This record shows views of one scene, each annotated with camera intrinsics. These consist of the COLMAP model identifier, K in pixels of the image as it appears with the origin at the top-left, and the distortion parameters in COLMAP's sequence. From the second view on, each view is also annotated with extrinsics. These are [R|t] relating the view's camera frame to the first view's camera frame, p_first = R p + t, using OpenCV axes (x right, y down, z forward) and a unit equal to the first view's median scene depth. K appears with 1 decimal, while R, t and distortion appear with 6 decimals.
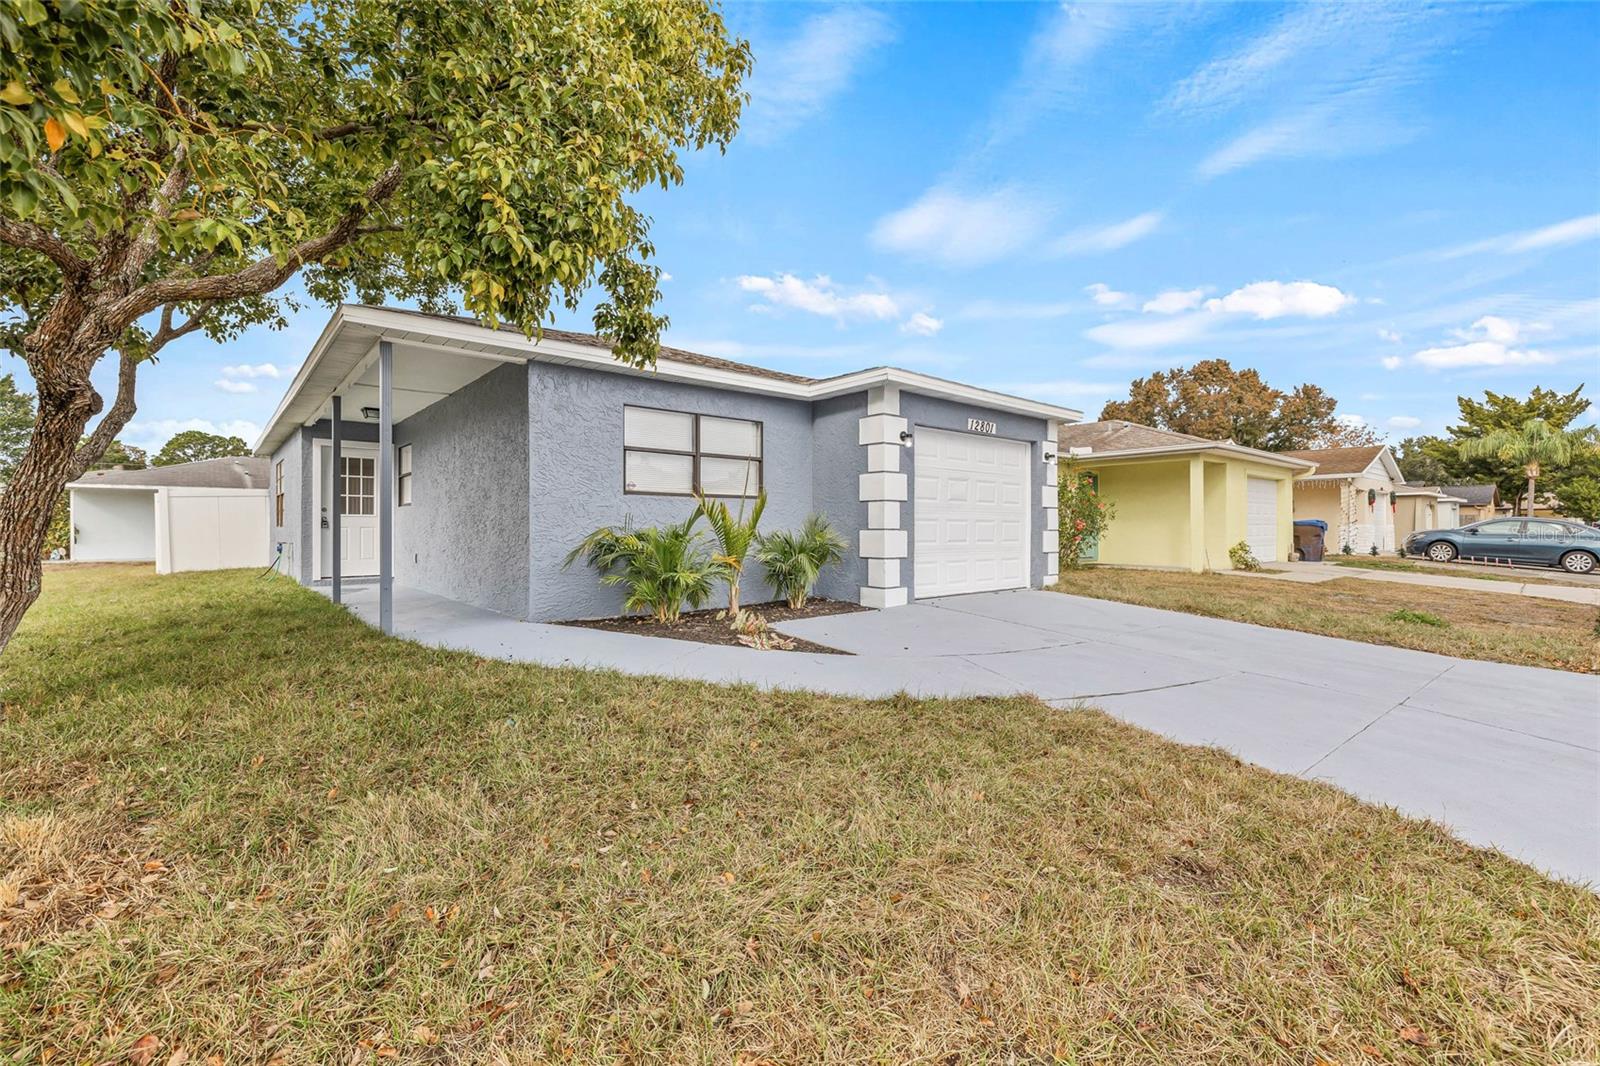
lens RADIAL K [[684.7, 0, 781.5], [0, 684.7, 529.7], [0, 0, 1]] dist [0.000272, -0.000046]
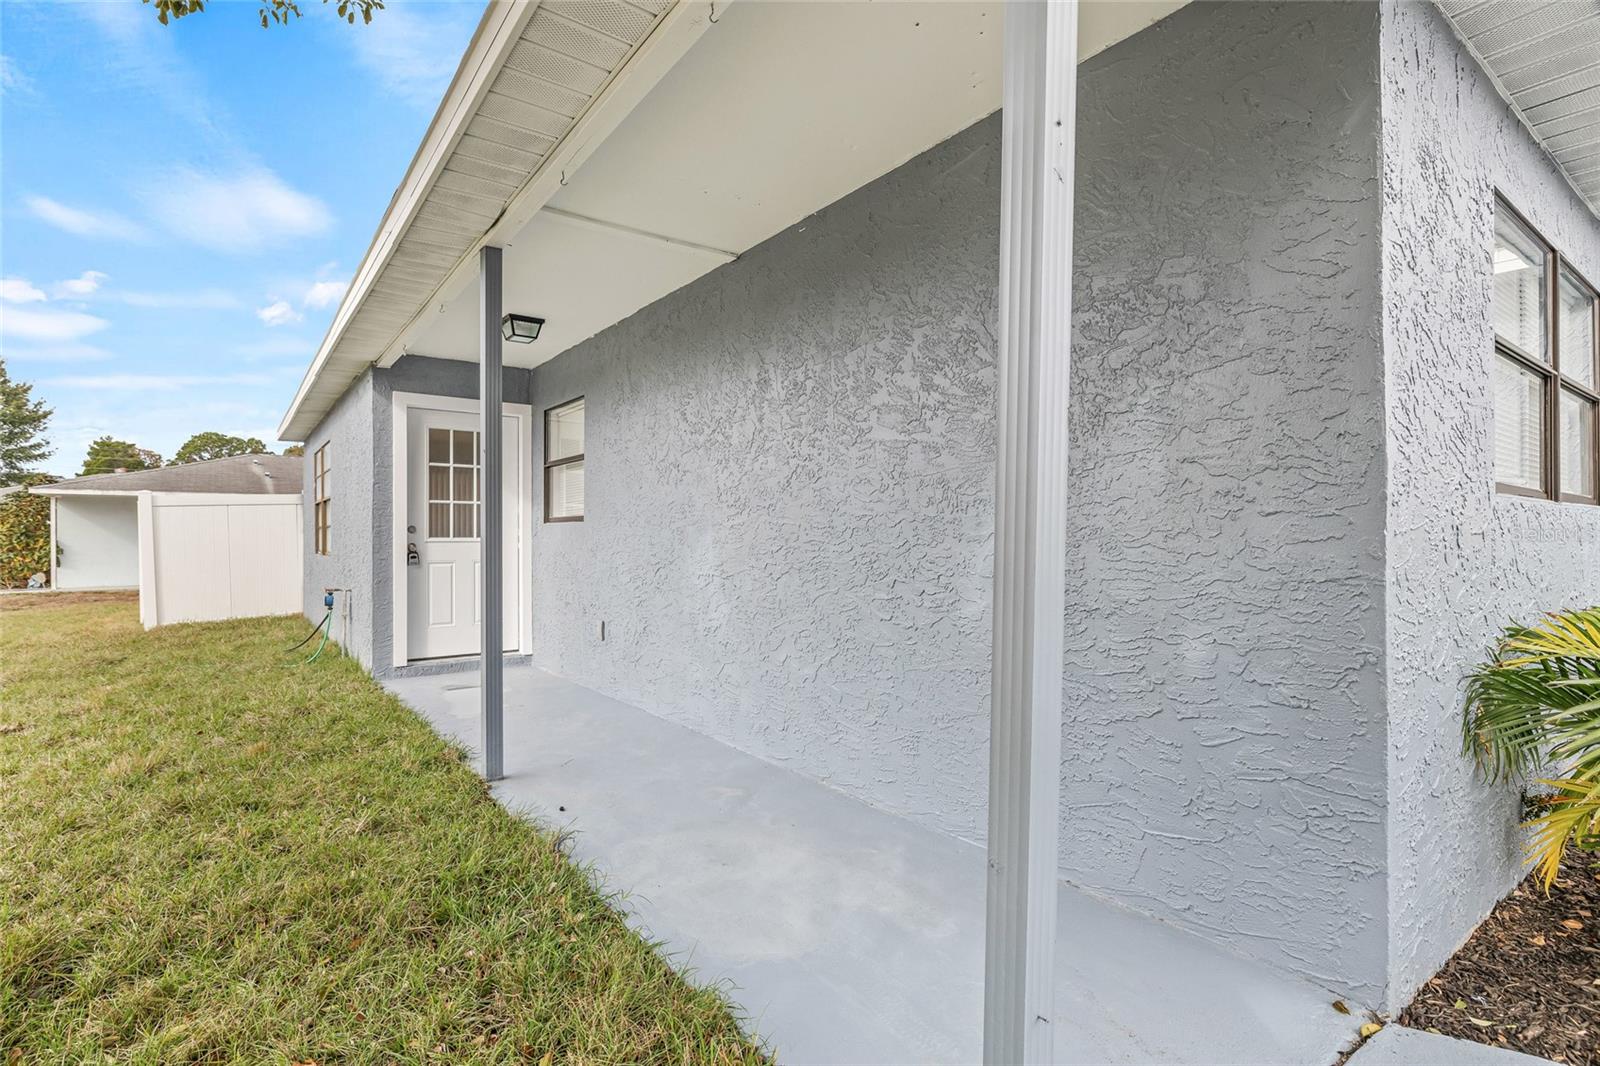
lens RADIAL K [[762.4, 0, 770.6], [0, 762.4, 533.9], [0, 0, 1]] dist [-0.000277, 0.000019]
pose [[0.996952, -0.004054, -0.077917, -0.259875], [0.003694, 0.999982, -0.004758, -0.016023], [0.077935, 0.004456, 0.996949, 0.328091]]
